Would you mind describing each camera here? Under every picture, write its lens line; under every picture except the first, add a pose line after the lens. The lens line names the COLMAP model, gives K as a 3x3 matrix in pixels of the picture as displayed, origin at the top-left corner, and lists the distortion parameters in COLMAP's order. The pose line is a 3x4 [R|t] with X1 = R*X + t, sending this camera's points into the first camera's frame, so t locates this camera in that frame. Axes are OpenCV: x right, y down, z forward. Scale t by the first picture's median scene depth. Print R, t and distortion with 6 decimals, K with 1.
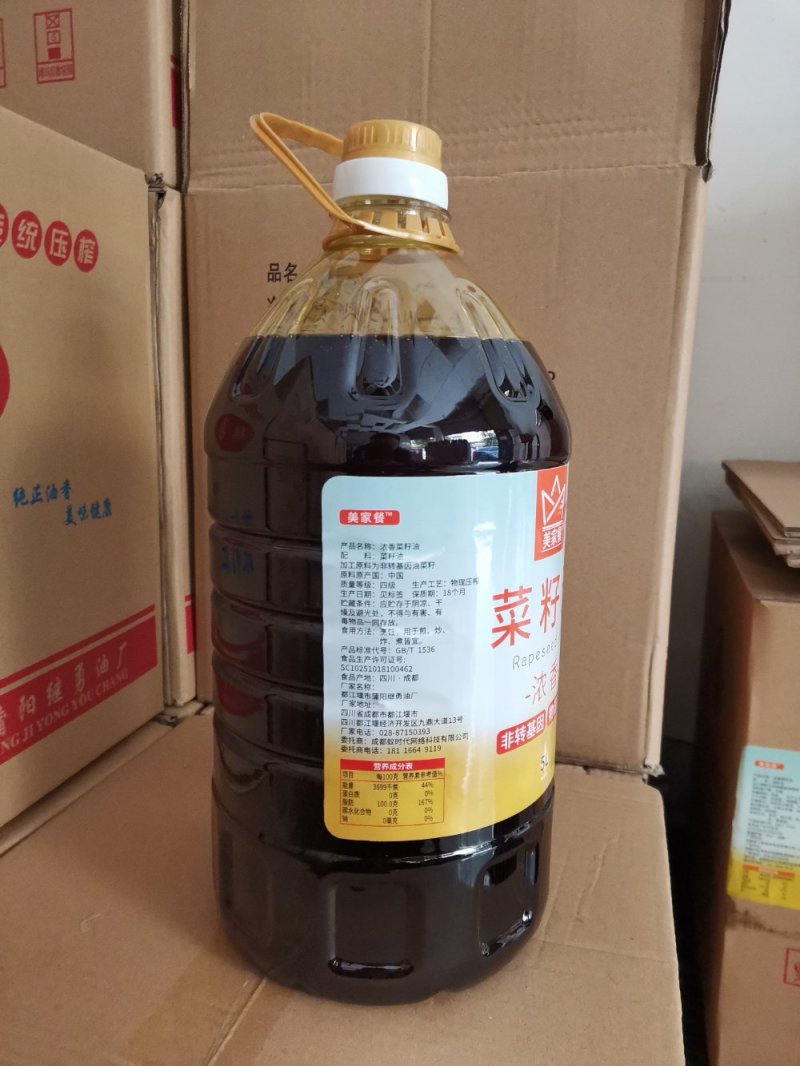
lens RADIAL K [[785.0, 0, 405.0], [0, 785.0, 510.1], [0, 0, 1]] dist [0.082795, -0.098597]
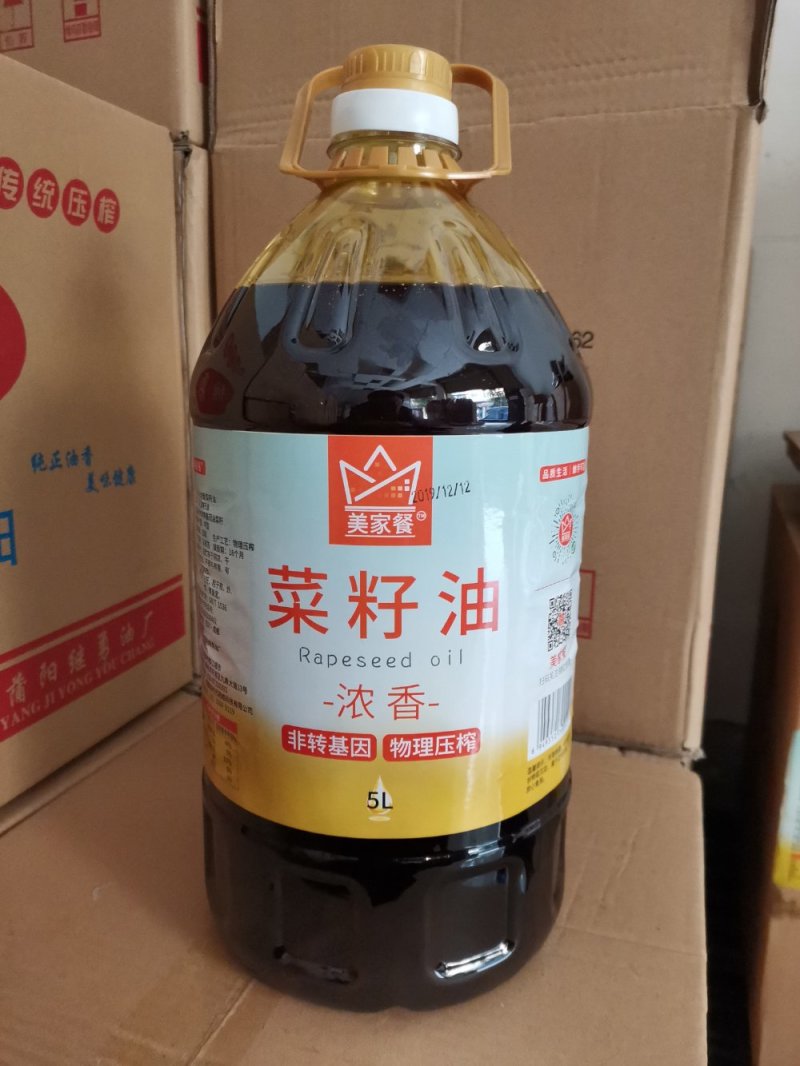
lens RADIAL K [[794.9, 0, 409.0], [0, 794.9, 506.4], [0, 0, 1]] dist [0.085462, -0.115032]
pose [[0.998147, 0.008068, -0.060308, 0.032255], [-0.006337, 0.999564, 0.028835, 0.005624], [0.060515, -0.028399, 0.997763, 0.027954]]
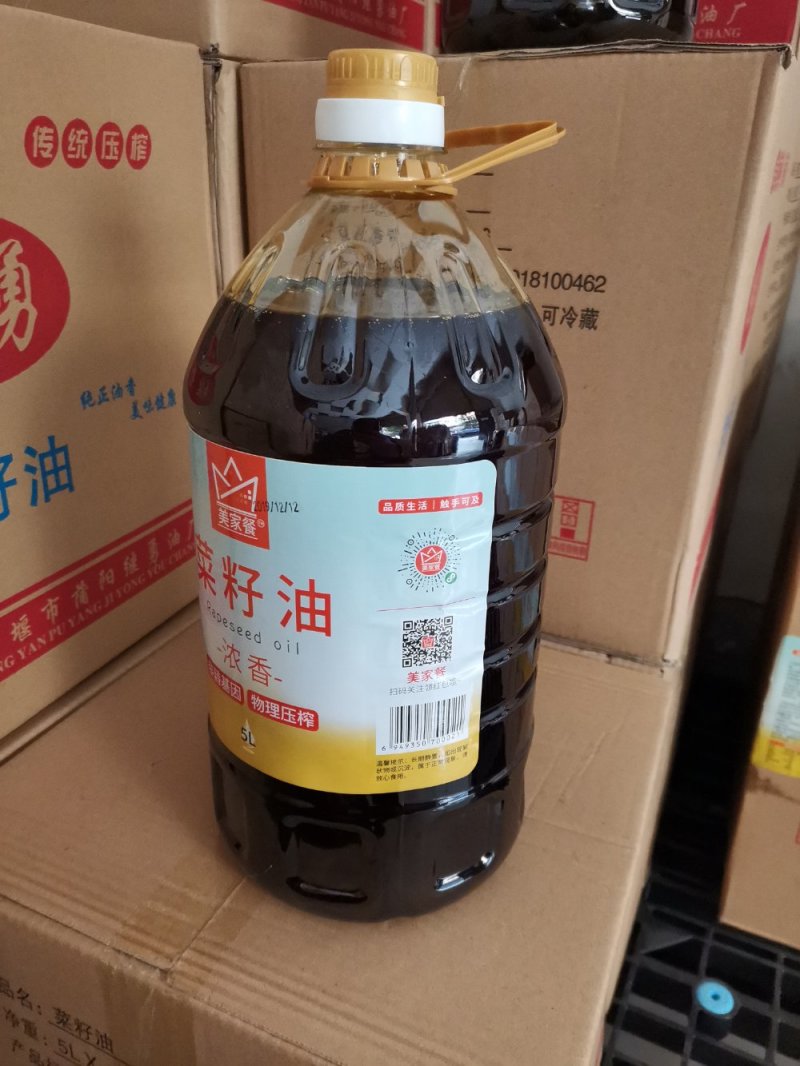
lens RADIAL K [[794.9, 0, 409.0], [0, 794.9, 506.4], [0, 0, 1]] dist [0.085462, -0.115032]
pose [[0.990610, 0.057084, -0.124234, 0.095462], [-0.028106, 0.974285, 0.223561, -0.122303], [0.133801, -0.217970, 0.966740, -0.045236]]
